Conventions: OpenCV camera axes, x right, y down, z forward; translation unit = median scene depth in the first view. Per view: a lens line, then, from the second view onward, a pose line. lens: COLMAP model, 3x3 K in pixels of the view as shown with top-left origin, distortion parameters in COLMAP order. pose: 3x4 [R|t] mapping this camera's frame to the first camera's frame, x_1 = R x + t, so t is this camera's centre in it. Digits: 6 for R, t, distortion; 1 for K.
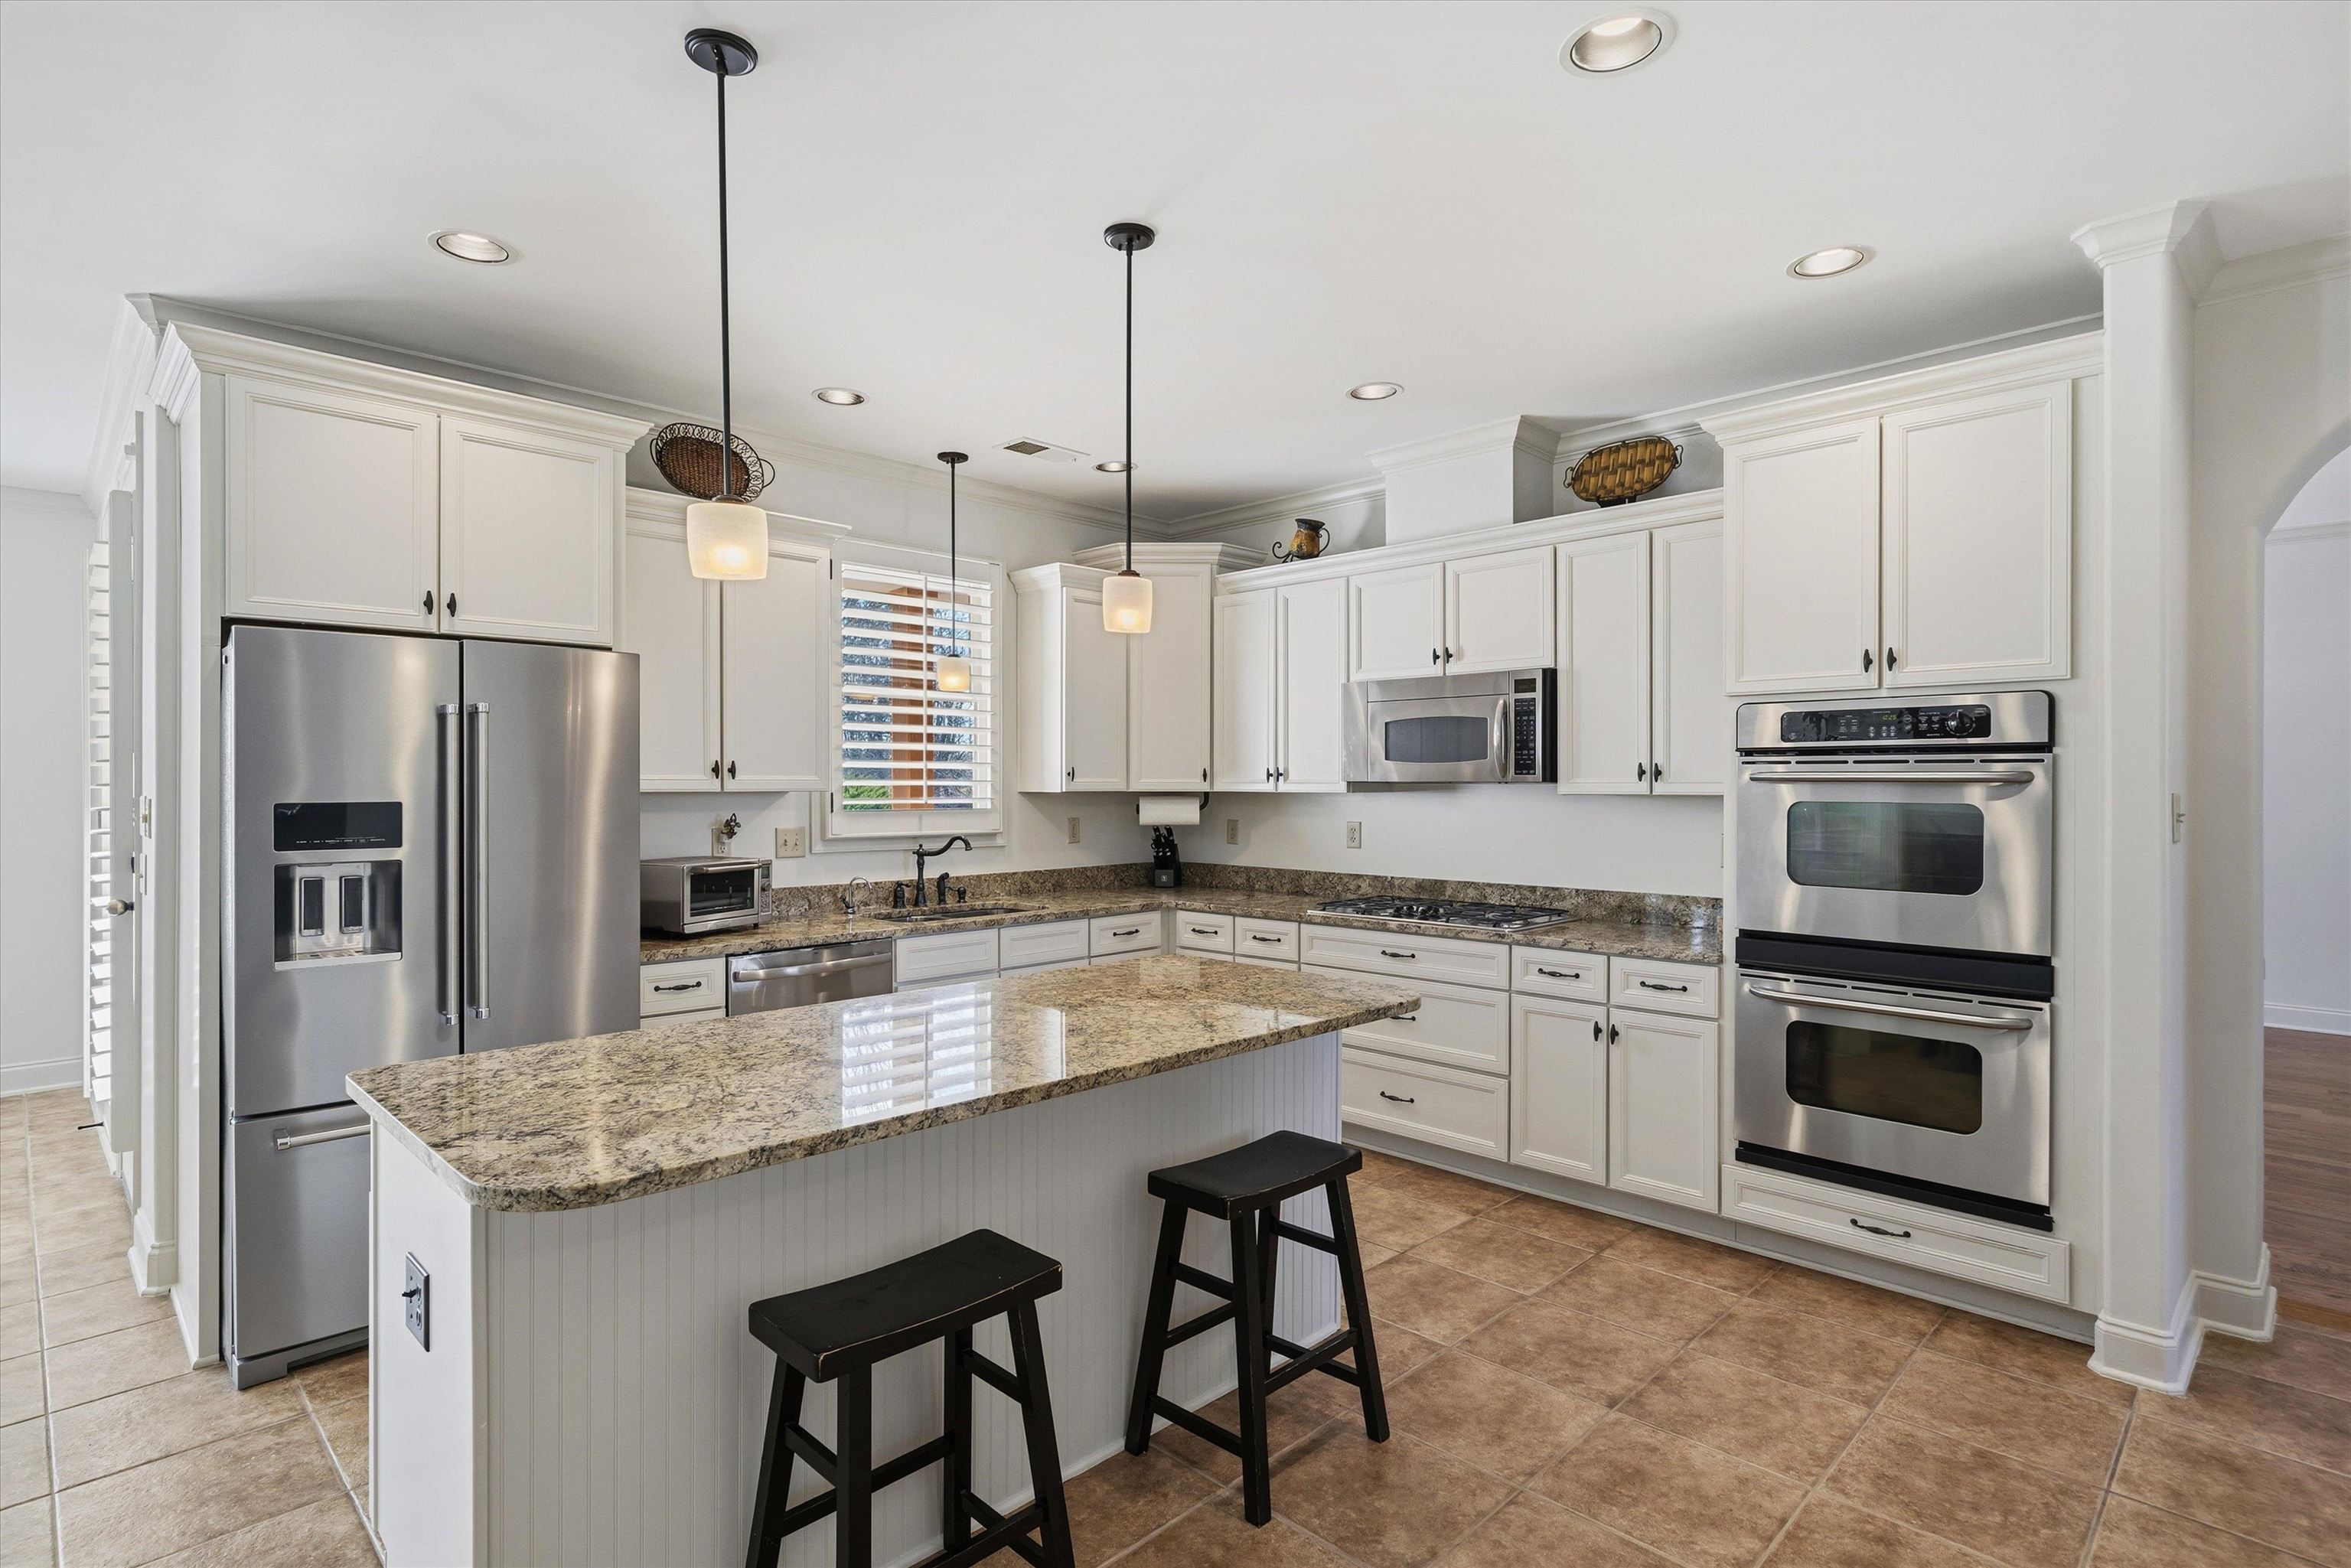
lens RADIAL K [[1143.1, 0, 1175.5], [0, 1143.1, 784.0], [0, 0, 1]] dist [0.041806, -0.000422]
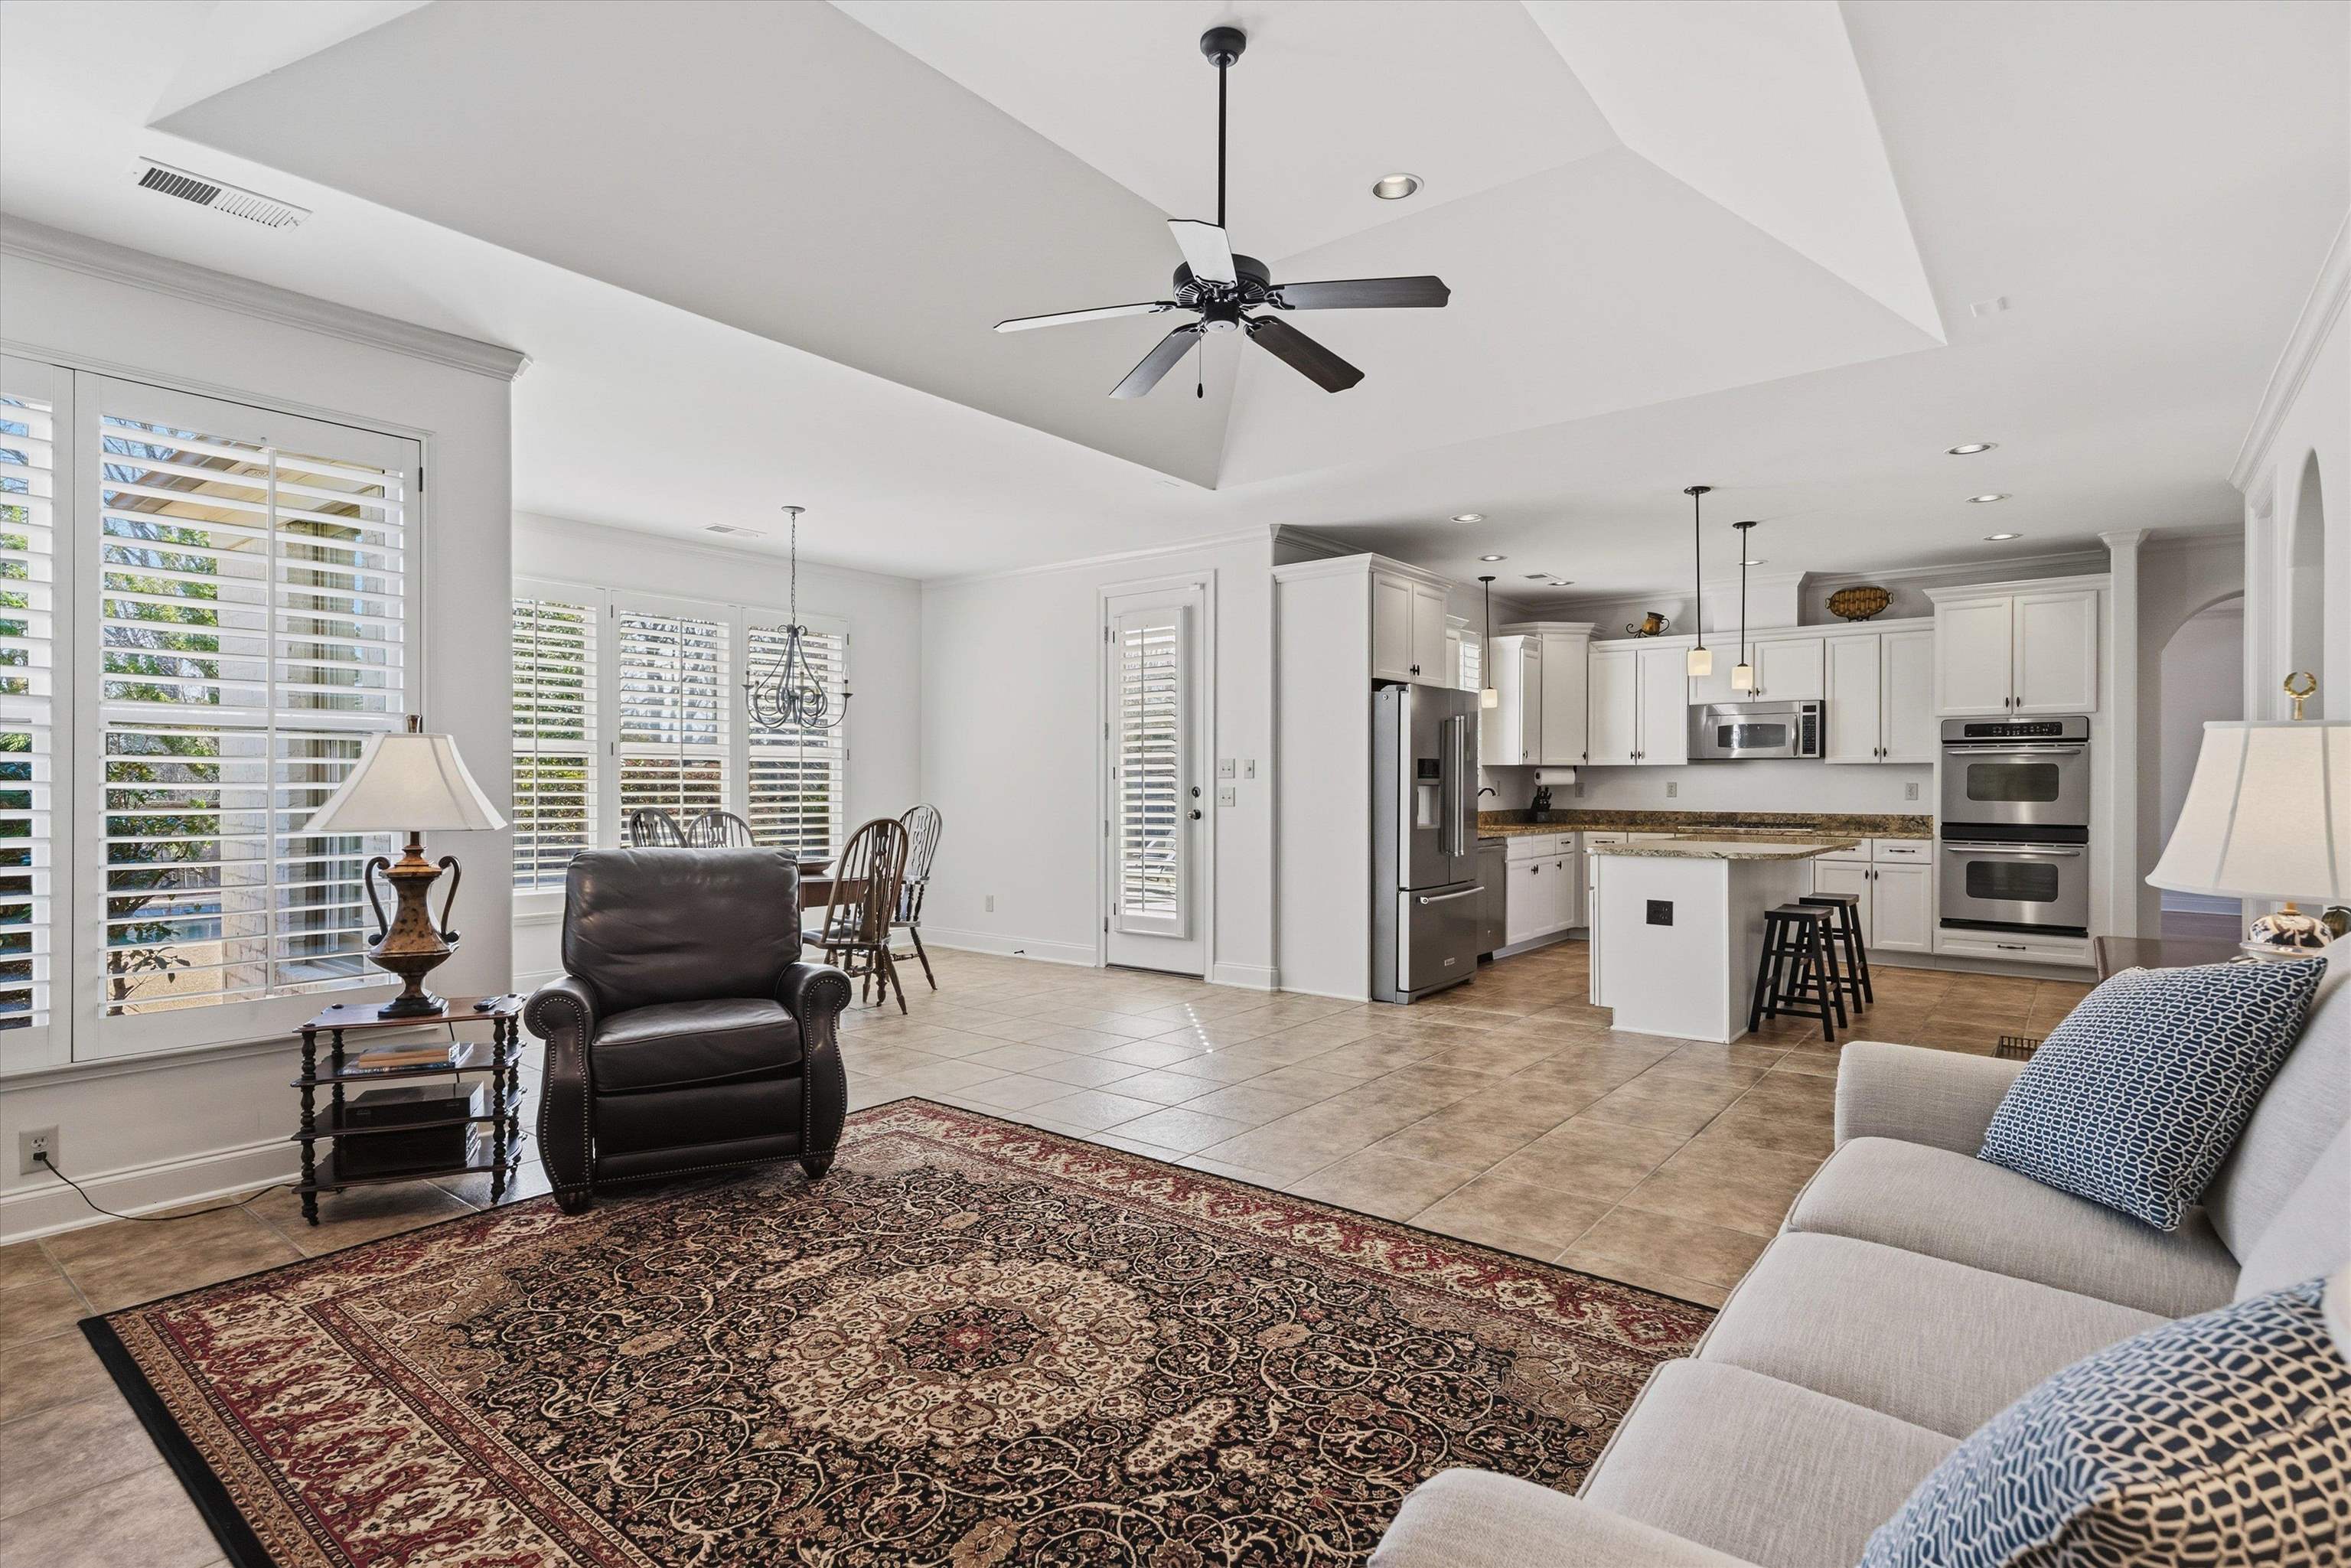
lens RADIAL K [[1082.9, 0, 1167.0], [0, 1082.9, 783.5], [0, 0, 1]] dist [-0.001667, 0.005326]
pose [[0.996676, 0.003664, 0.081389, -1.011193], [-0.003641, 0.999993, -0.000433, 0.050992], [-0.081390, 0.000135, 0.996682, -0.821839]]
